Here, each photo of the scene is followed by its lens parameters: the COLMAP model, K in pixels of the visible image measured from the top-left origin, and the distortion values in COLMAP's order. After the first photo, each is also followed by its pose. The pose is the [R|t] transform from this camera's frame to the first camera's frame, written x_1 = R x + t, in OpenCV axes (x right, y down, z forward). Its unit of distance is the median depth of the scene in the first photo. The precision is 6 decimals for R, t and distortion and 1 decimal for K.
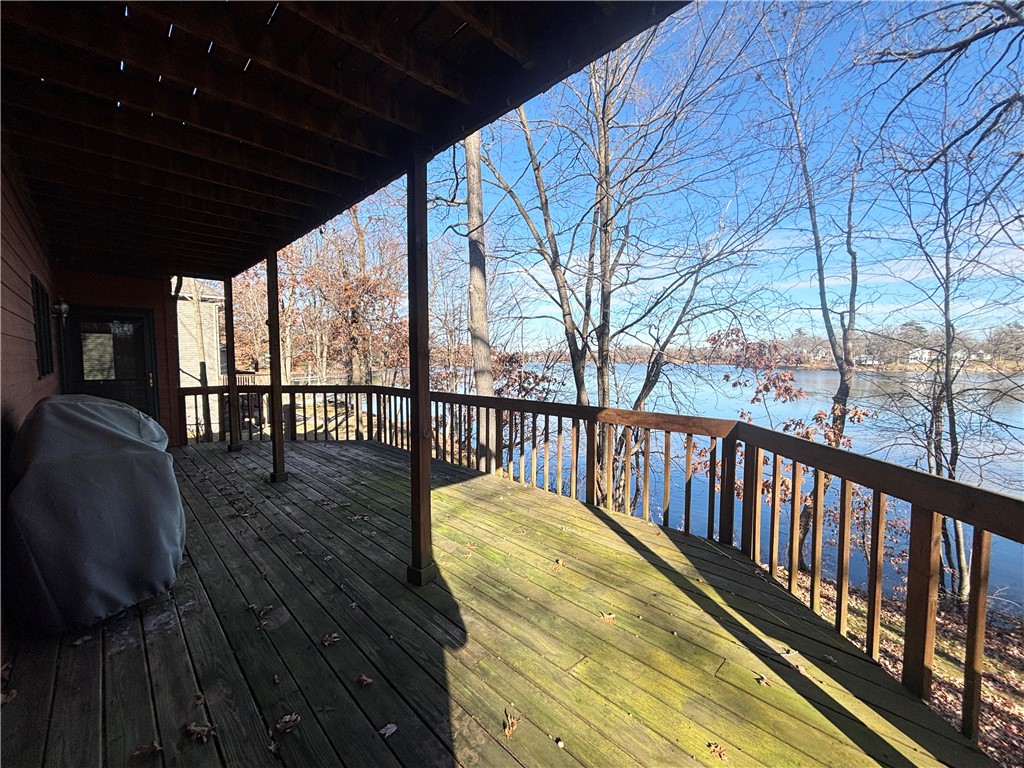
lens RADIAL K [[410.6, 0, 512.0], [0, 410.6, 384.0], [0, 0, 1]] dist [0.000930, -0.000500]
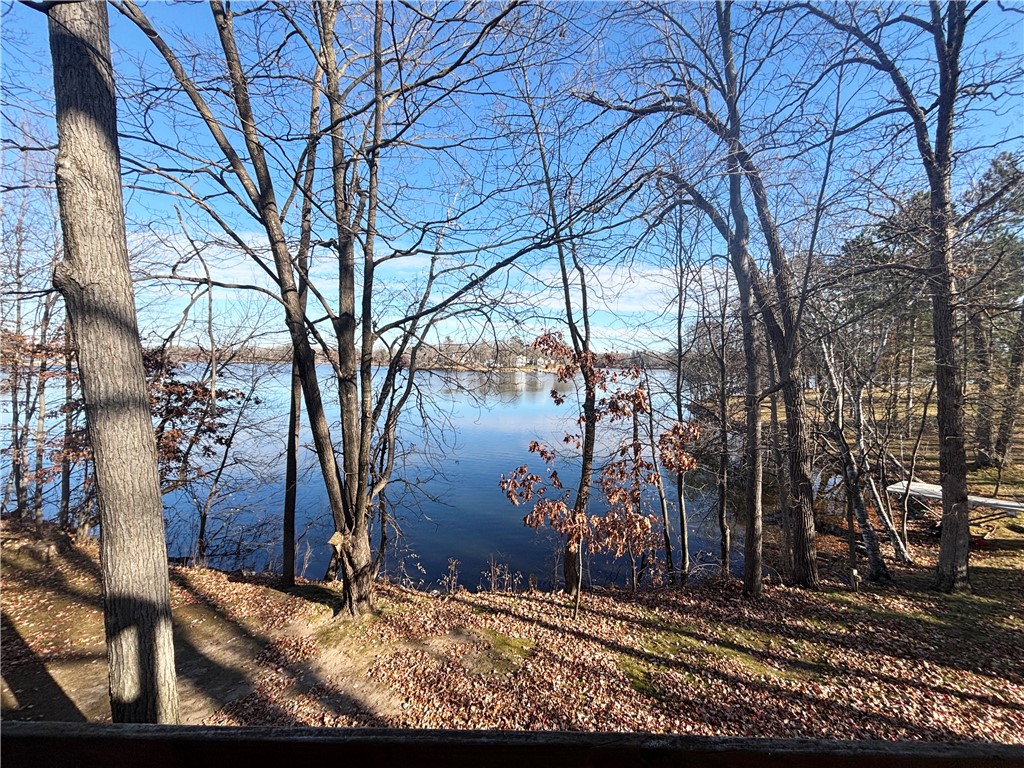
lens RADIAL K [[410.6, 0, 512.0], [0, 410.6, 384.0], [0, 0, 1]] dist [0.000930, -0.000500]
pose [[0.715537, -0.027747, 0.698024, -0.055778], [0.032232, 0.999458, 0.006689, -0.028571], [-0.697831, 0.017712, 0.716043, 0.354351]]
